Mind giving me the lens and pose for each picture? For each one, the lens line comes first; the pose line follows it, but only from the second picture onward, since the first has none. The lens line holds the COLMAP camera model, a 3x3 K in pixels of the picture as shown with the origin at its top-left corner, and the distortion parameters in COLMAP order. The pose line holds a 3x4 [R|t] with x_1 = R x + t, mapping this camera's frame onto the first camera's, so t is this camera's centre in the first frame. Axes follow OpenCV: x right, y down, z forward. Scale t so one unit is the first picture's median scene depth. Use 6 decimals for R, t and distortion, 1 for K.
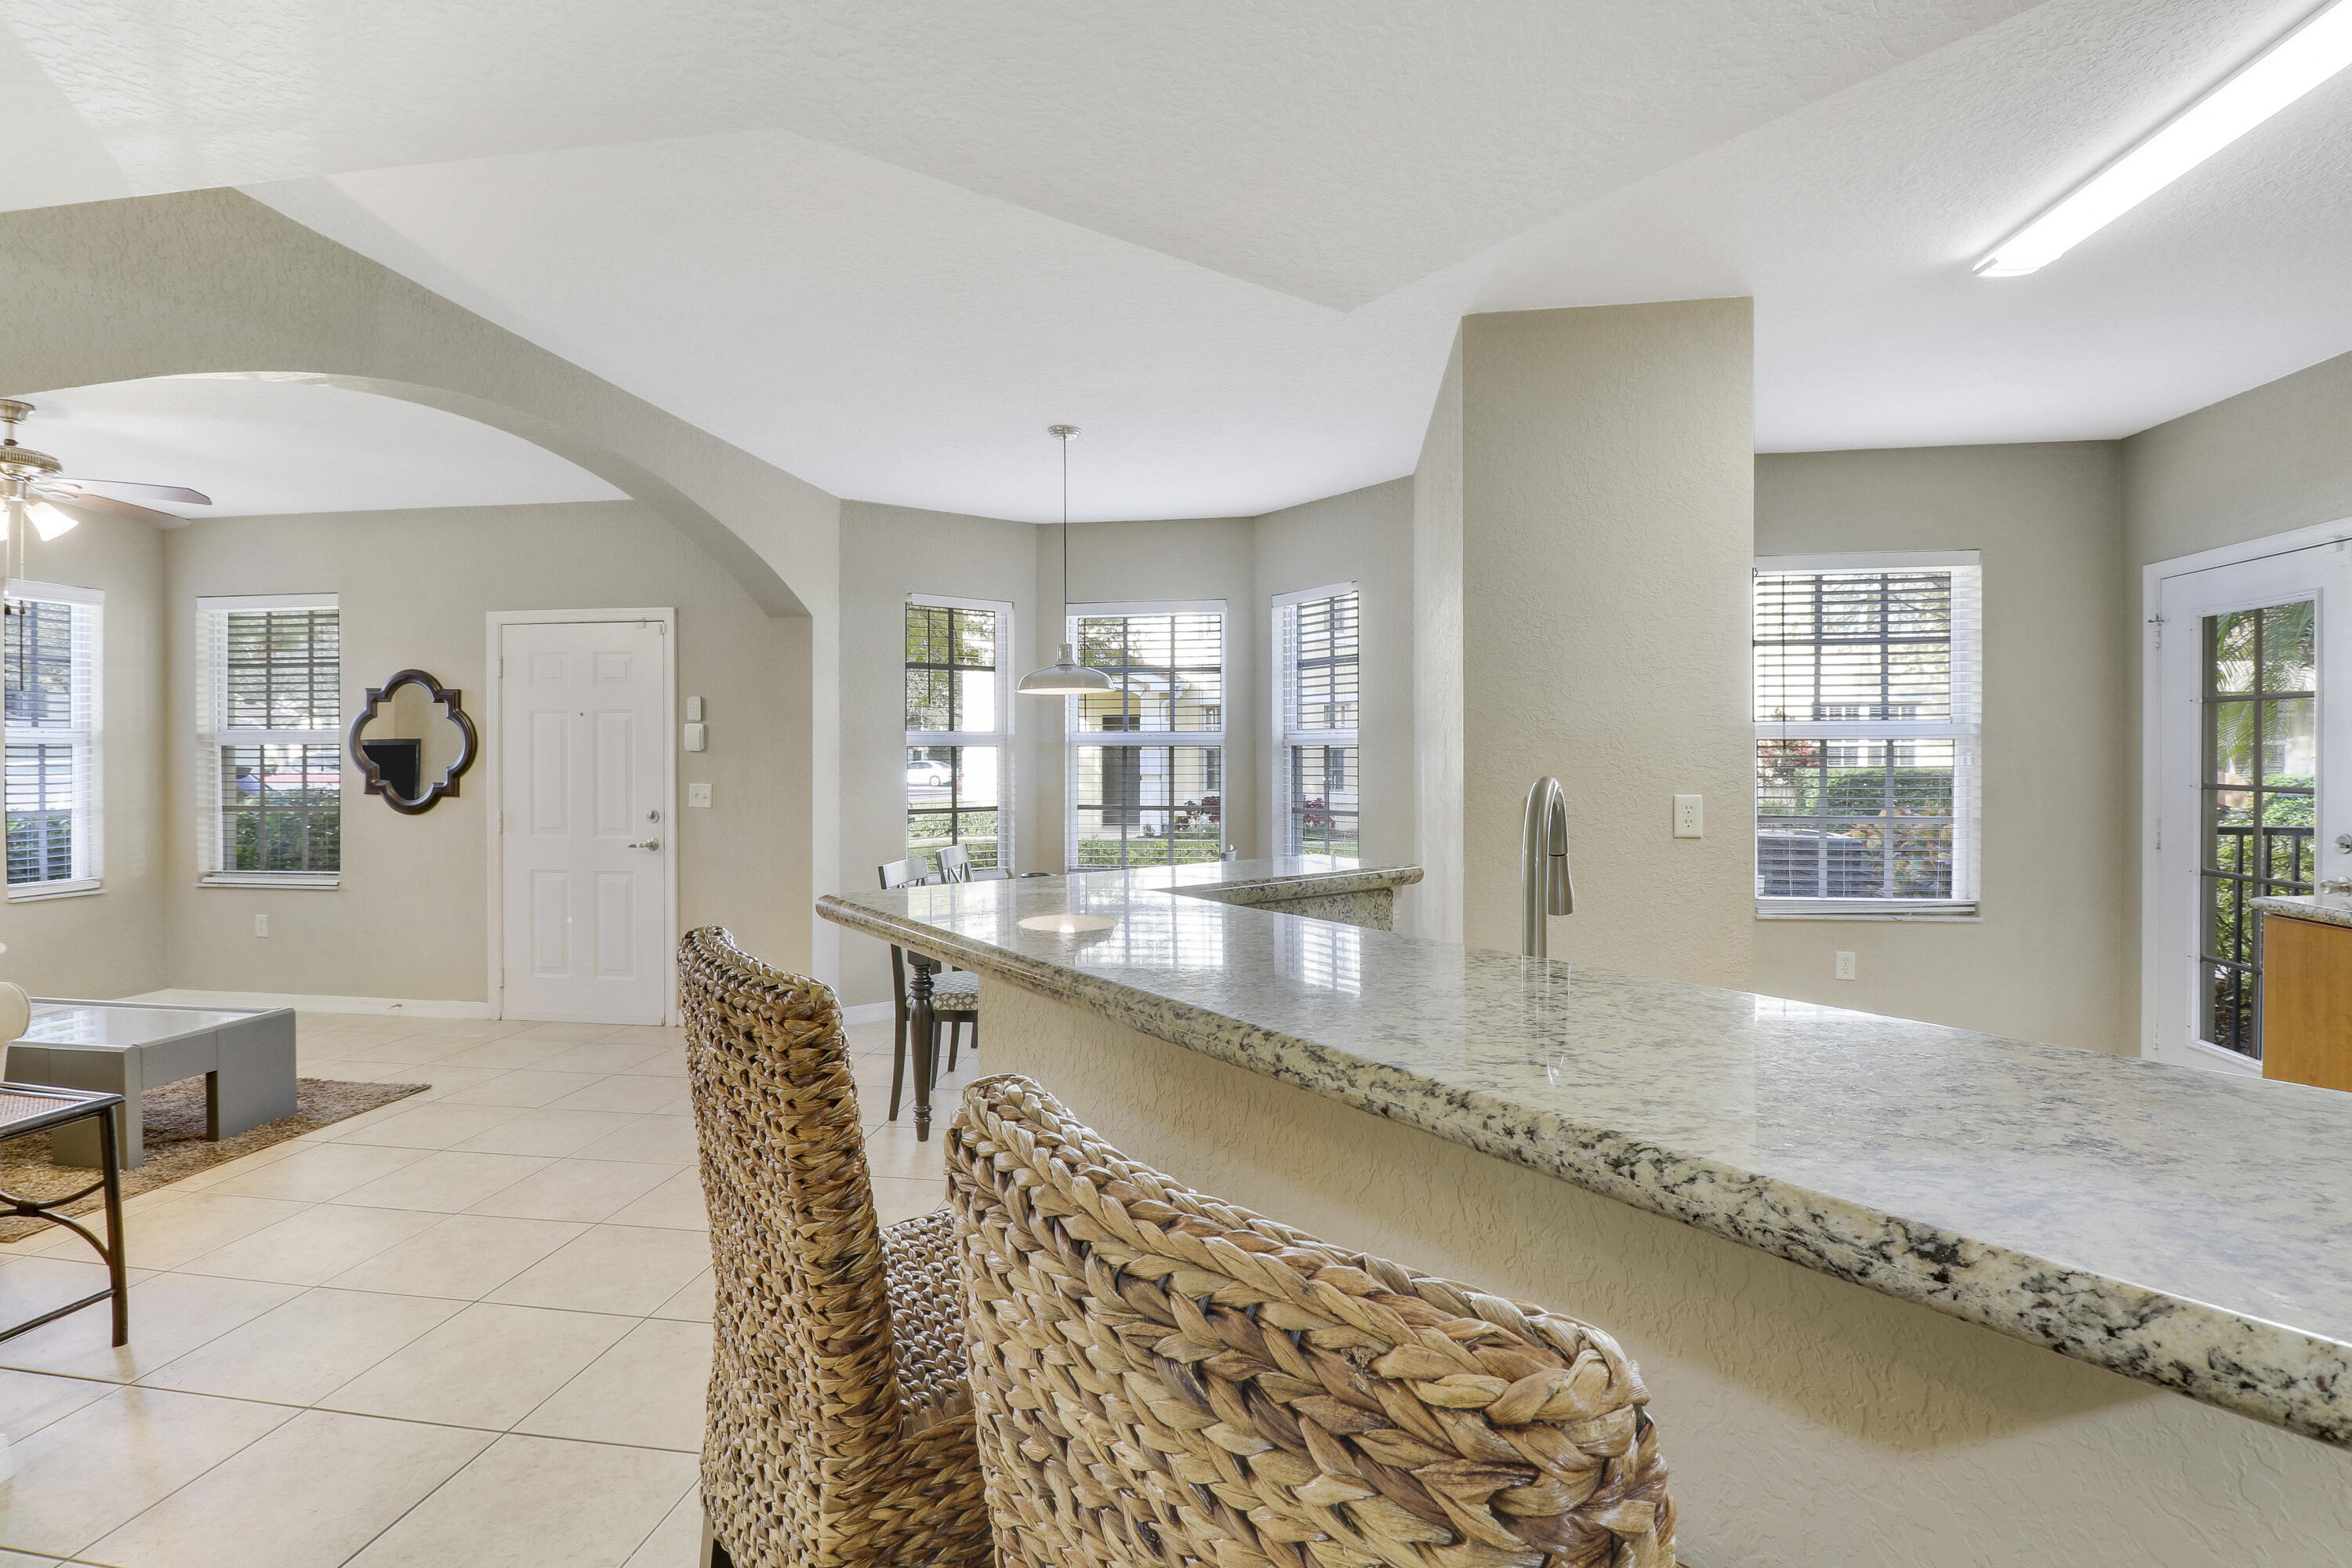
lens RADIAL K [[1106.8, 0, 1171.6], [0, 1106.8, 757.4], [0, 0, 1]] dist [-0.003285, -0.000560]
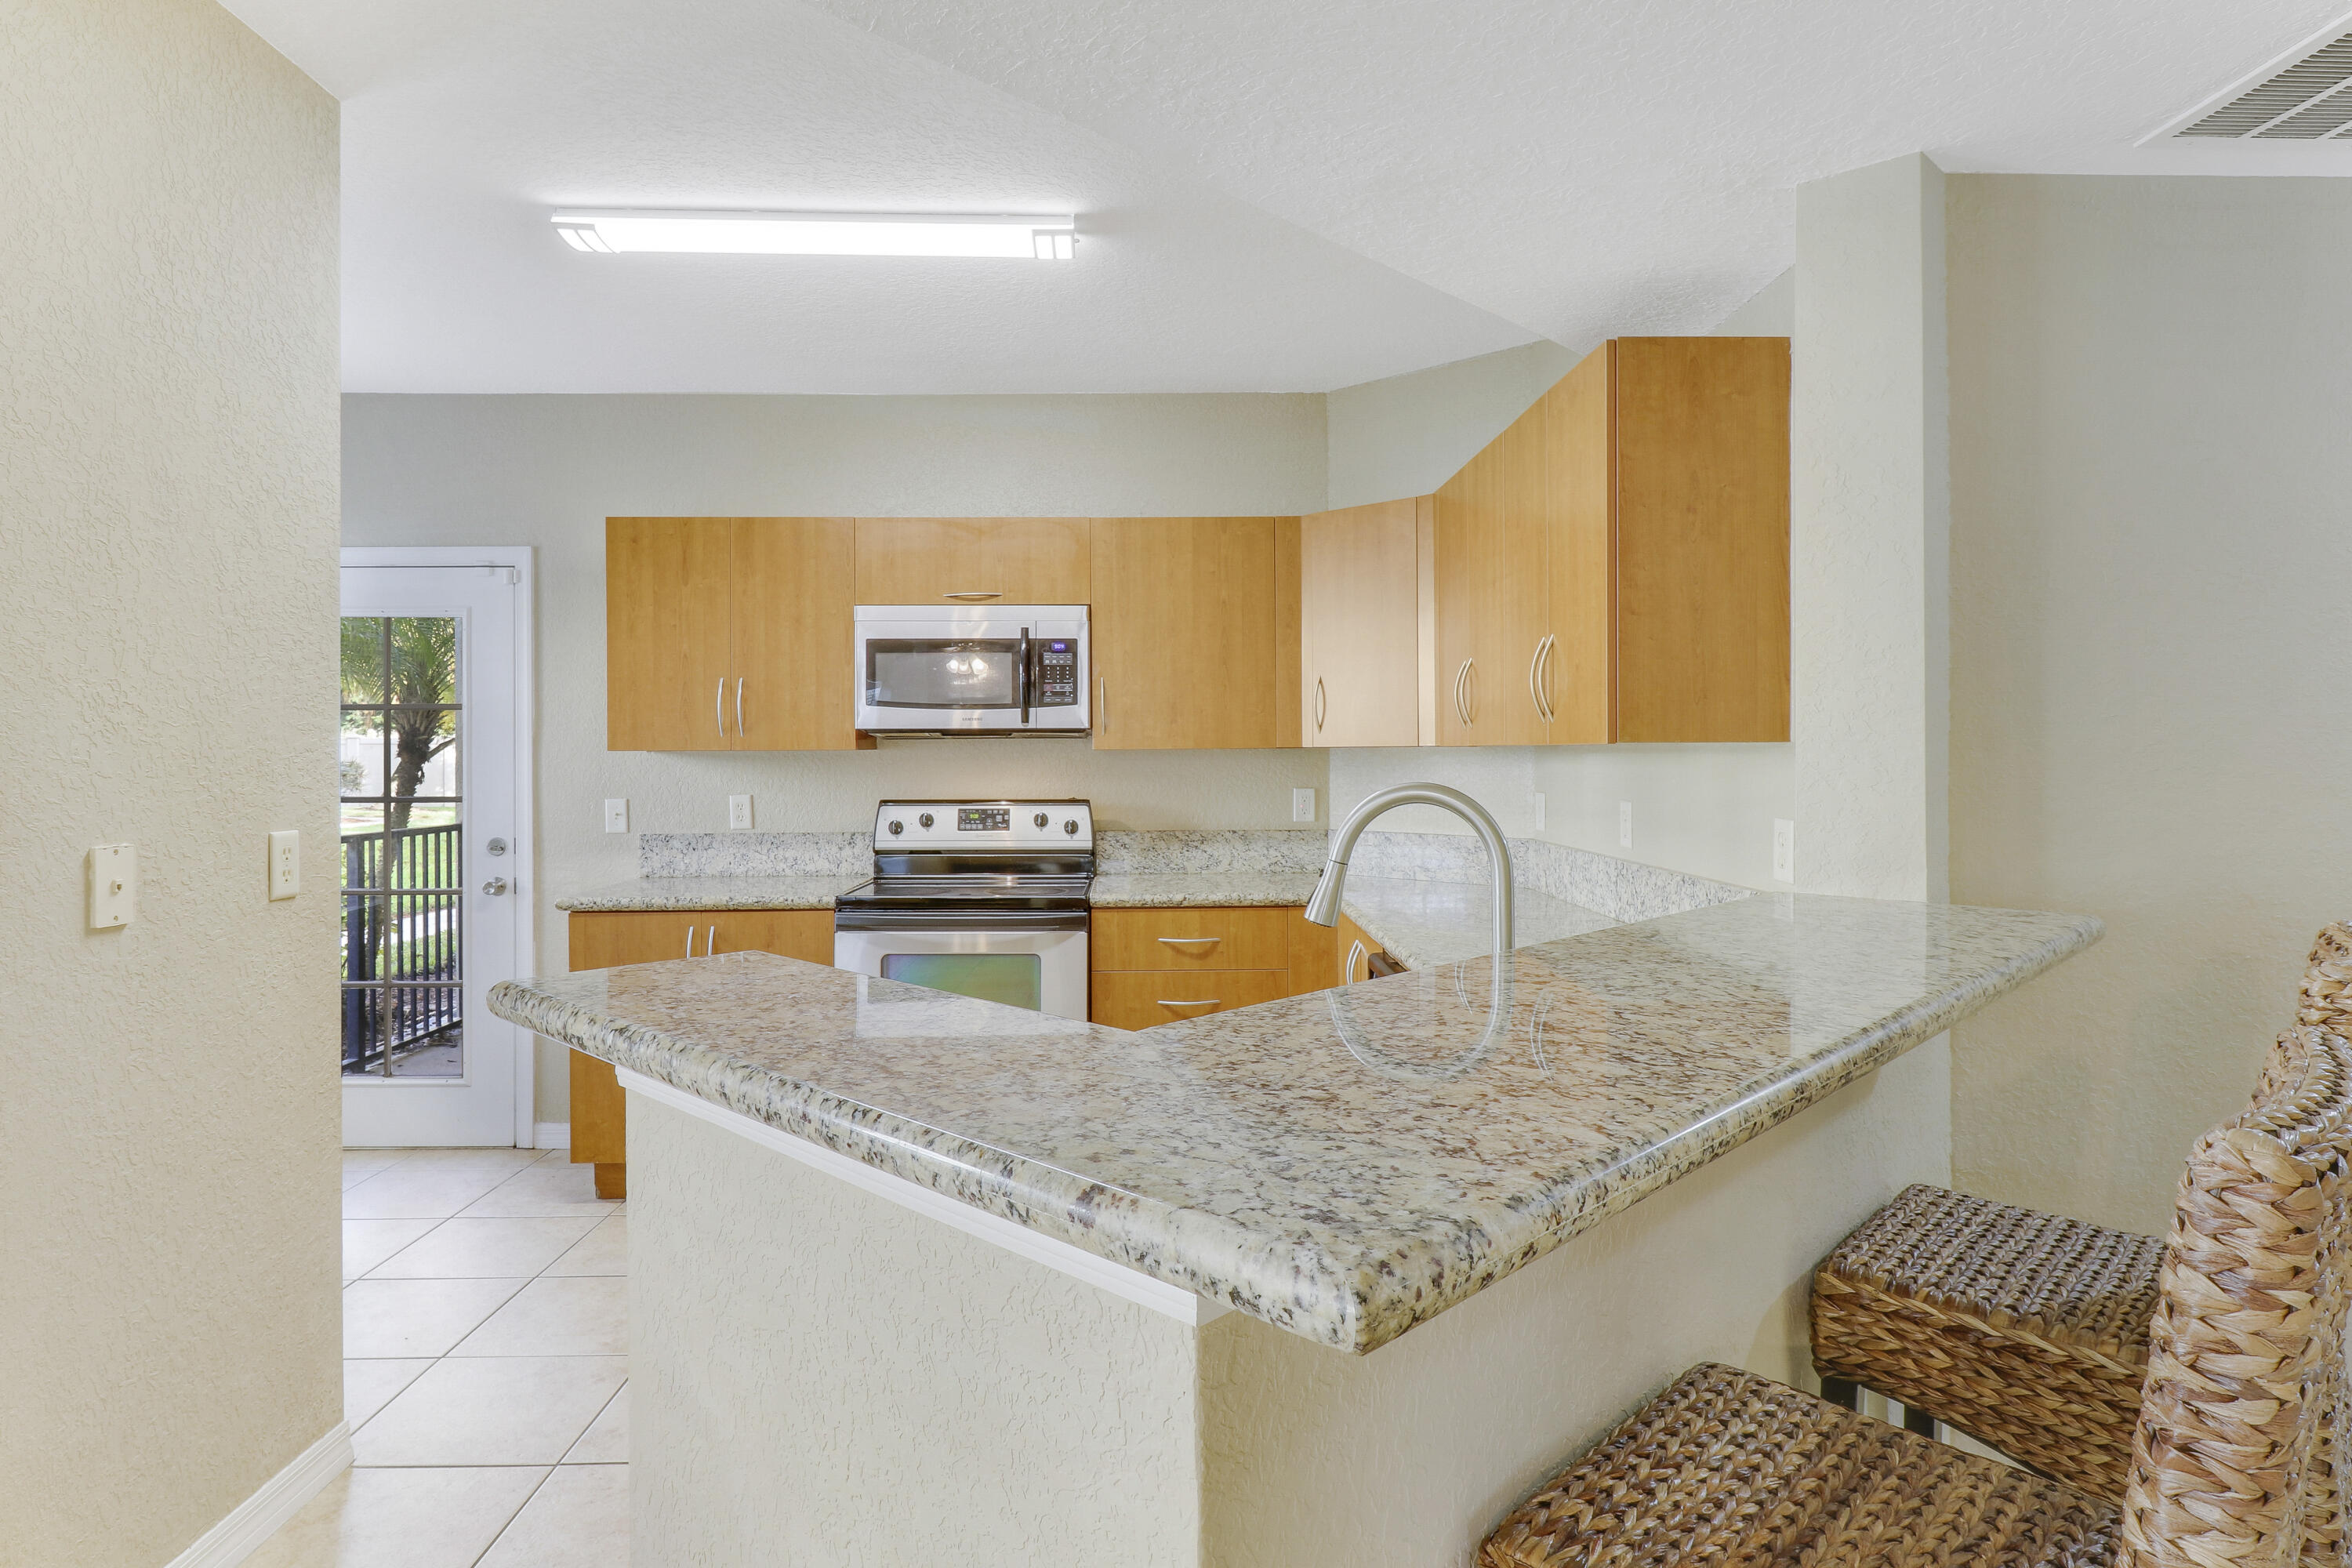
lens RADIAL K [[1309.2, 0, 1178.4], [0, 1309.2, 756.5], [0, 0, 1]] dist [-0.002284, -0.000980]
pose [[-0.168401, 0.001204, 0.985718, -0.201771], [0.010745, 0.999942, 0.000615, -0.002498], [-0.985660, 0.010695, -0.168404, 0.349073]]
